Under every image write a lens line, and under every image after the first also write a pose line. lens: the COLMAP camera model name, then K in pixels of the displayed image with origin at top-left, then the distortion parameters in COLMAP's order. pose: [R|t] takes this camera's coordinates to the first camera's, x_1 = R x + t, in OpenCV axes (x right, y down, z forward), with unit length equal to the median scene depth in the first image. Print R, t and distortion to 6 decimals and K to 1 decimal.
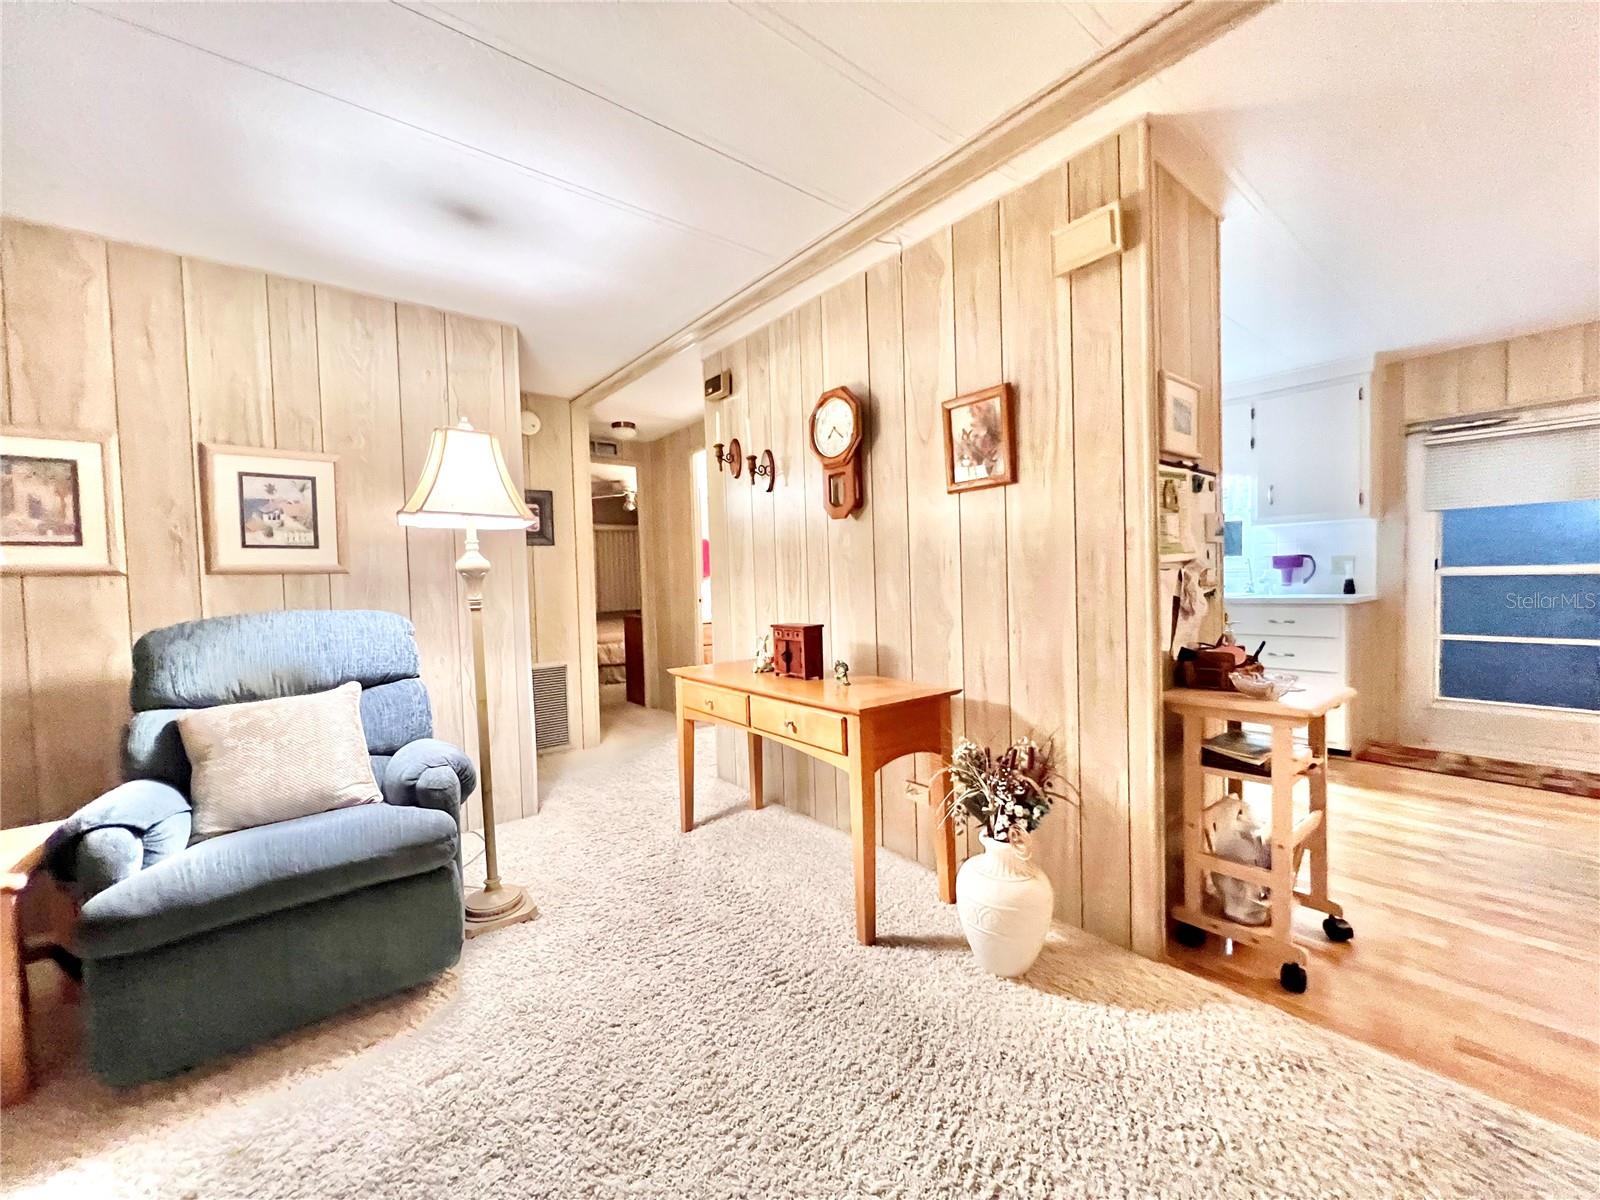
lens RADIAL K [[640.2, 0, 796.7], [0, 640.2, 599.8], [0, 0, 1]] dist [-0.000938, 0.000205]
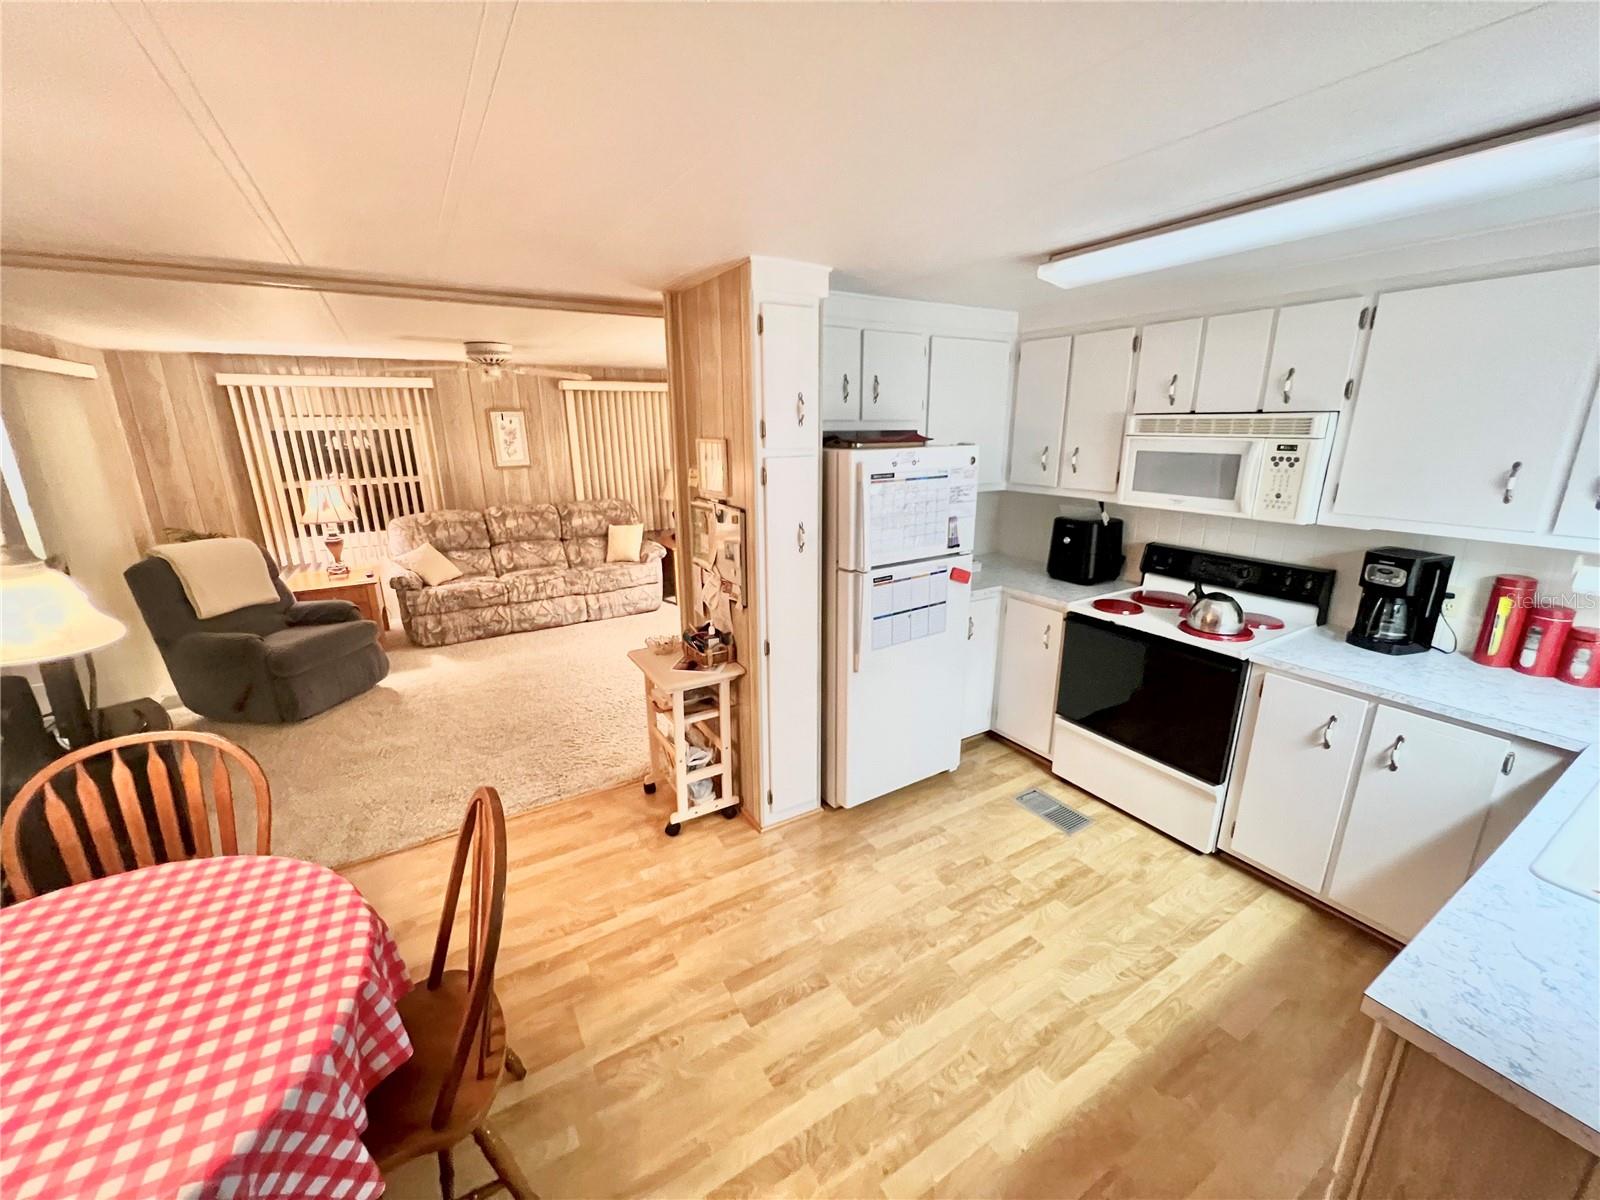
lens RADIAL K [[636.5, 0, 799.5], [0, 636.5, 600.8], [0, 0, 1]] dist [-0.001350, 0.000363]
pose [[-0.137295, 0.298345, -0.944532, 1.943397], [-0.016458, 0.952743, 0.303331, -0.434126], [0.990394, 0.057191, -0.125896, 1.367798]]
